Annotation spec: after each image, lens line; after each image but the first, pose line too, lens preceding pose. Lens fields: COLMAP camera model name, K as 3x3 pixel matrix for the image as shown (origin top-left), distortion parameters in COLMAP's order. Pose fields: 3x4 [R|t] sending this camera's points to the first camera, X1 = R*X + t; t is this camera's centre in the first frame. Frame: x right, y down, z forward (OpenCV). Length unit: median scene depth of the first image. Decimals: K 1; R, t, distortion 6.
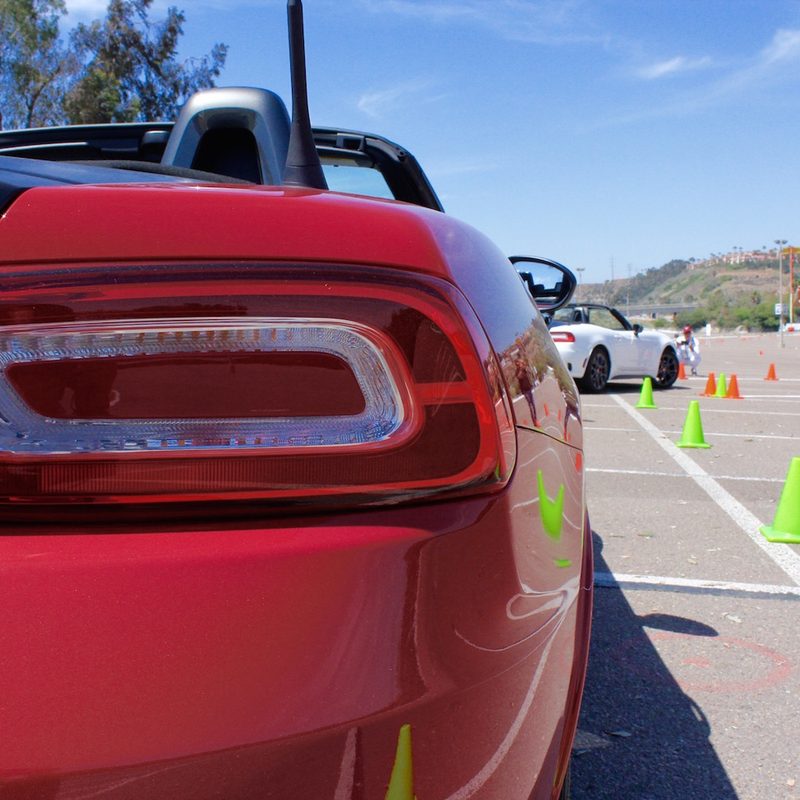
lens RADIAL K [[997.9, 0, 406.5], [0, 997.9, 401.5], [0, 0, 1]] dist [-0.114113, 0.000000]
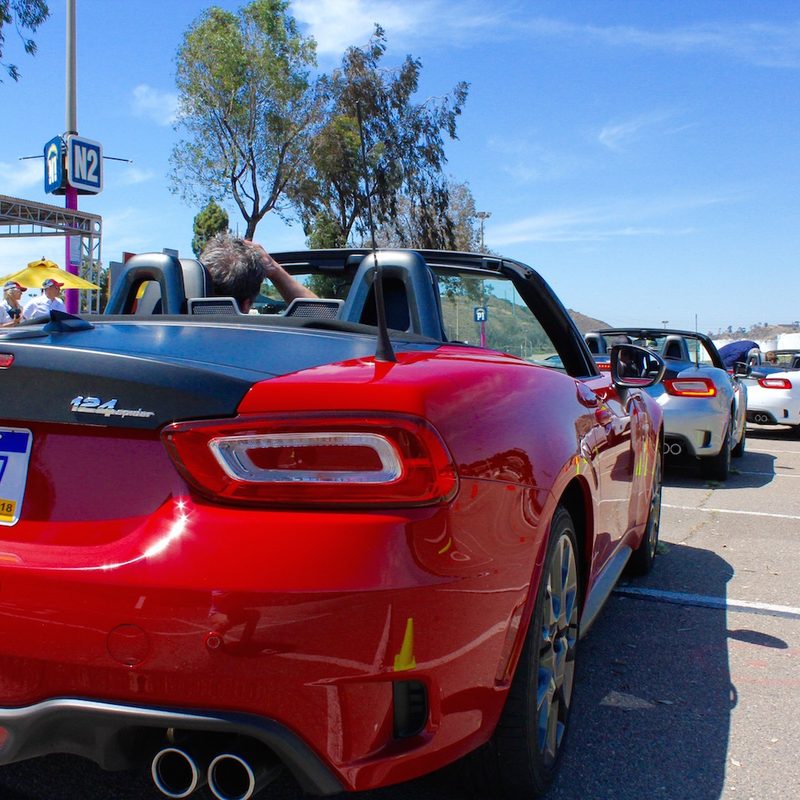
lens RADIAL K [[997.9, 0, 394.2], [0, 997.9, 395.3], [0, 0, 1]] dist [-0.114113, 0.000000]
pose [[0.969316, 0.024111, -0.244634, 0.156980], [-0.033684, 0.998819, -0.035023, -0.023618], [0.243500, 0.042188, 0.968983, -0.382814]]
